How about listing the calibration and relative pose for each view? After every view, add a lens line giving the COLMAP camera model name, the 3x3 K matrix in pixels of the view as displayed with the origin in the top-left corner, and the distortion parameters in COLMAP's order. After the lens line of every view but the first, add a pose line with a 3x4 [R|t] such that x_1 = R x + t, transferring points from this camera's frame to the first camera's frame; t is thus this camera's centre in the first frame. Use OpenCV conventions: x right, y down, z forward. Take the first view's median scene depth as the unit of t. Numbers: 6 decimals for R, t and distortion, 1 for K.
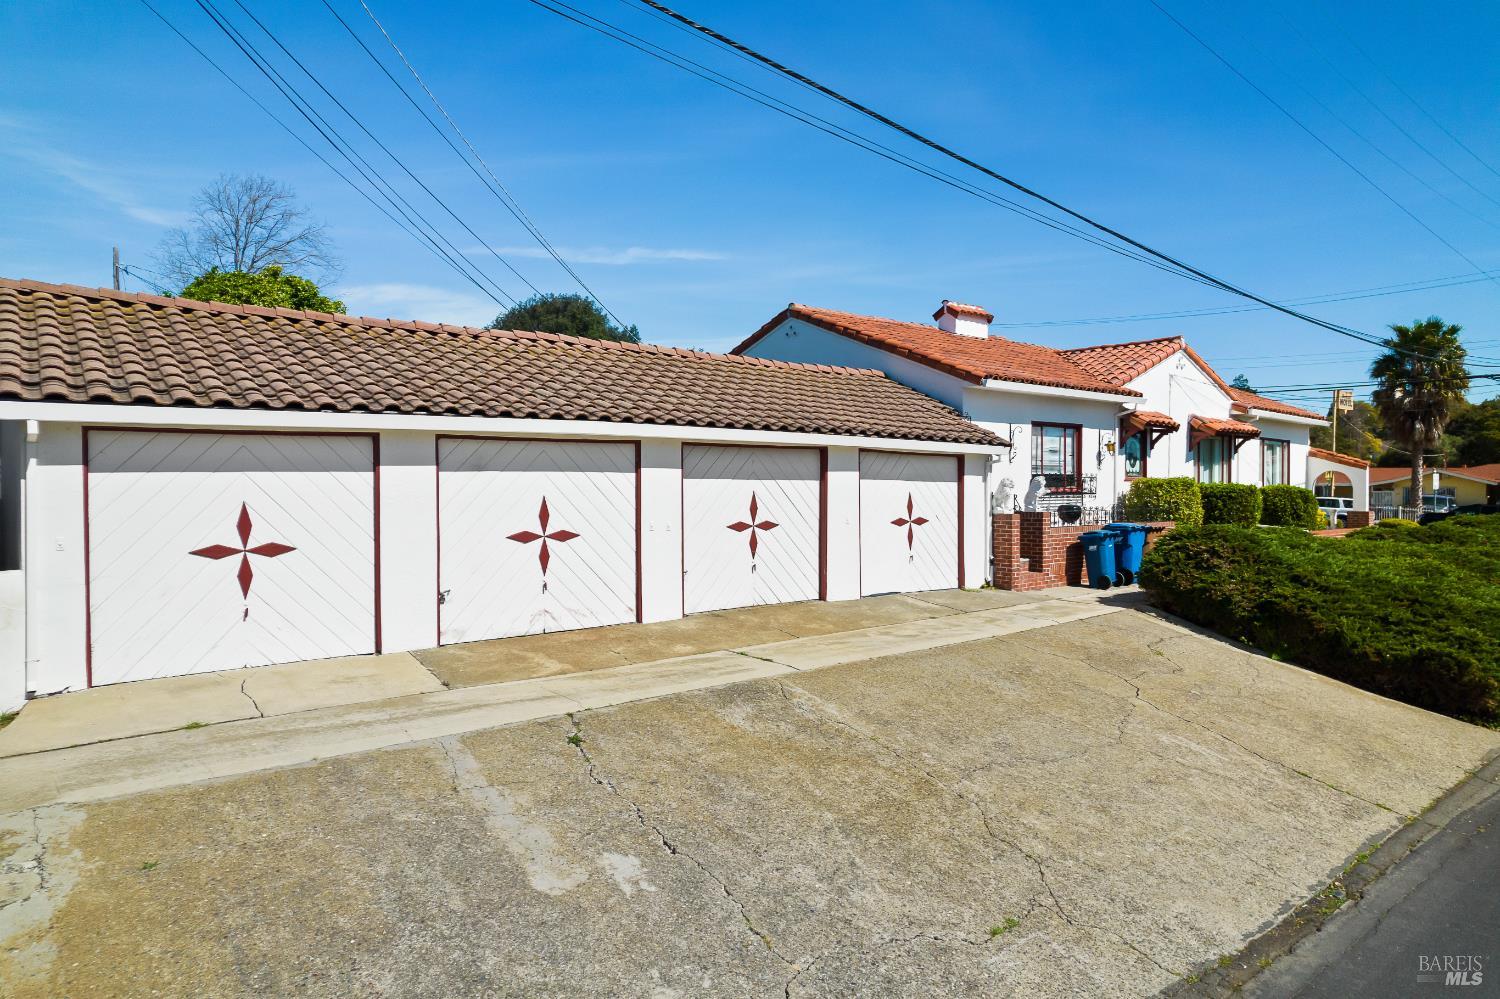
lens RADIAL K [[953.9, 0, 759.0], [0, 953.9, 482.5], [0, 0, 1]] dist [-0.080700, 0.075322]
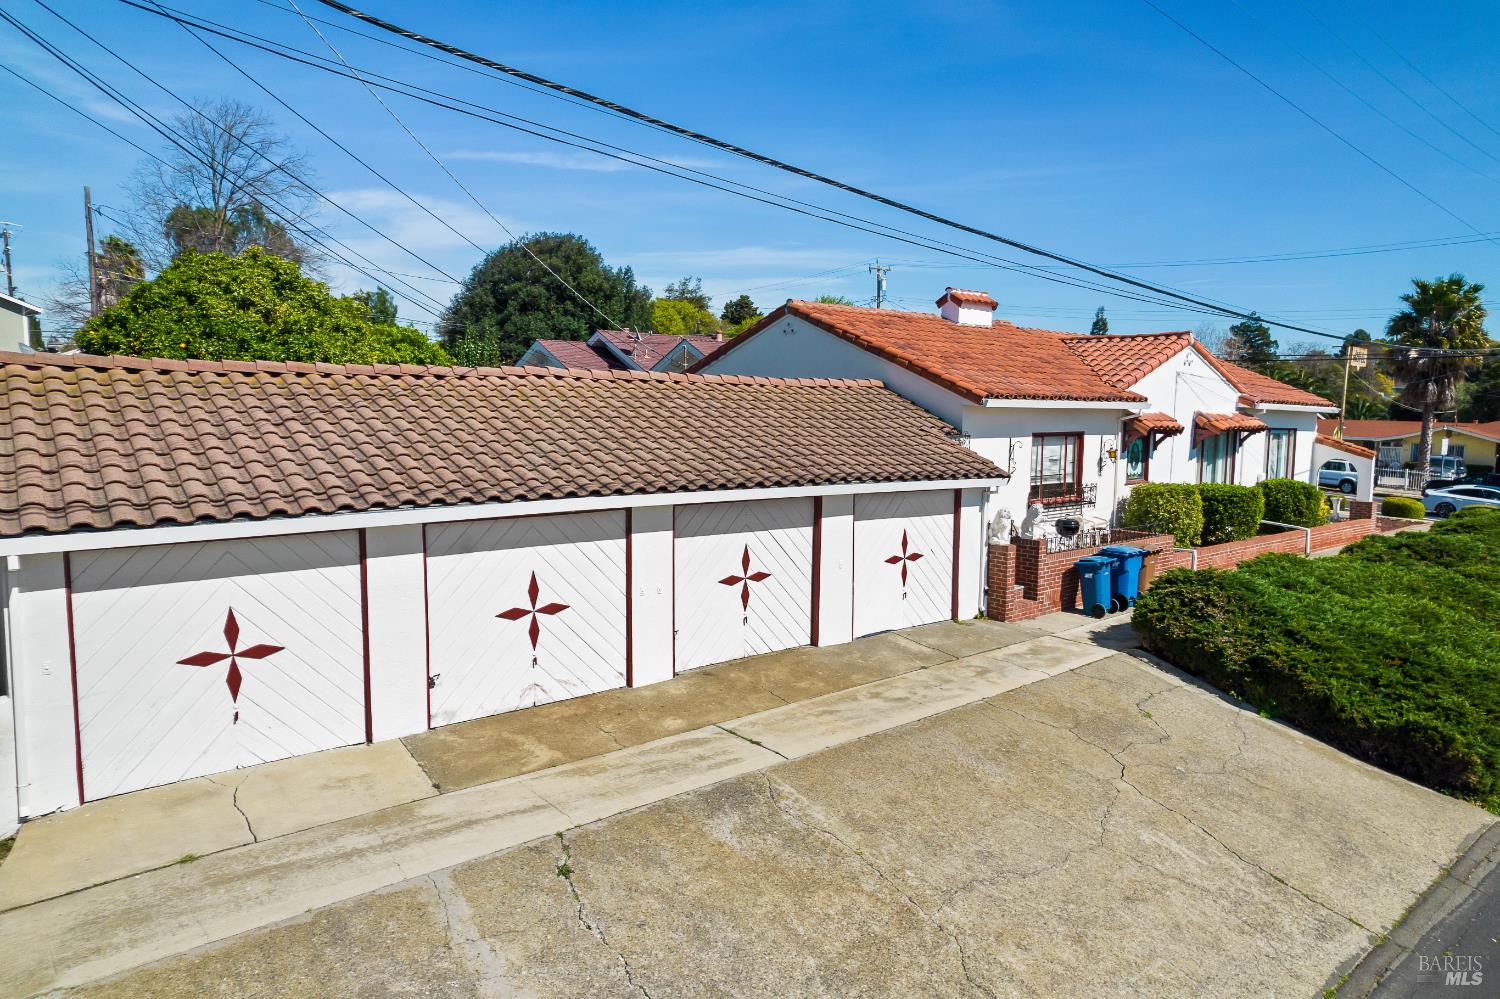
lens RADIAL K [[972.2, 0, 758.4], [0, 972.2, 495.1], [0, 0, 1]] dist [-0.082114, 0.077625]
pose [[0.999906, 0.013353, 0.003239, 0.004021], [-0.013575, 0.996479, 0.082734, -0.152055], [-0.002123, -0.082770, 0.996566, 0.000932]]
